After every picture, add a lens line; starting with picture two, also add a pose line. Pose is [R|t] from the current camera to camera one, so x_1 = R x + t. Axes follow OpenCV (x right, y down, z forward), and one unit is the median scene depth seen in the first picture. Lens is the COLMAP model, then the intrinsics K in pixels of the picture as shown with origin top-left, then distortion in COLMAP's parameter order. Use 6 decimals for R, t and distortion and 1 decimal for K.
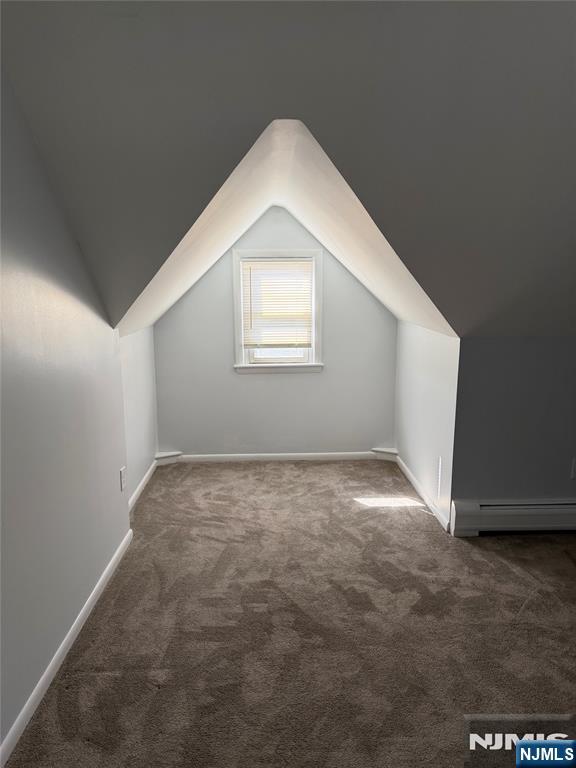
lens RADIAL K [[535.8, 0, 288.2], [0, 535.8, 392.8], [0, 0, 1]] dist [0.080453, -0.134707]
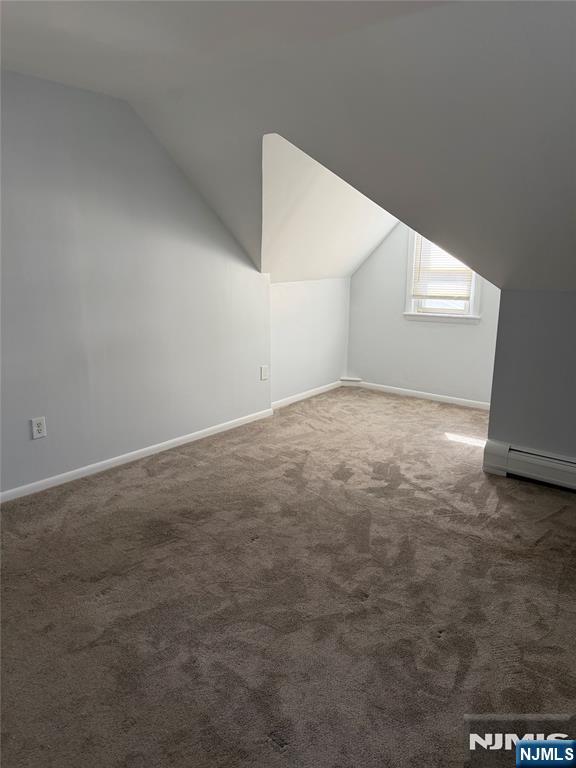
lens RADIAL K [[535.8, 0, 288.2], [0, 535.8, 392.8], [0, 0, 1]] dist [0.080453, -0.134707]
pose [[0.740040, 0.169262, -0.650916, 0.721644], [-0.134391, 0.985511, 0.103477, 0.049802], [0.658999, 0.010901, 0.752065, -0.090554]]
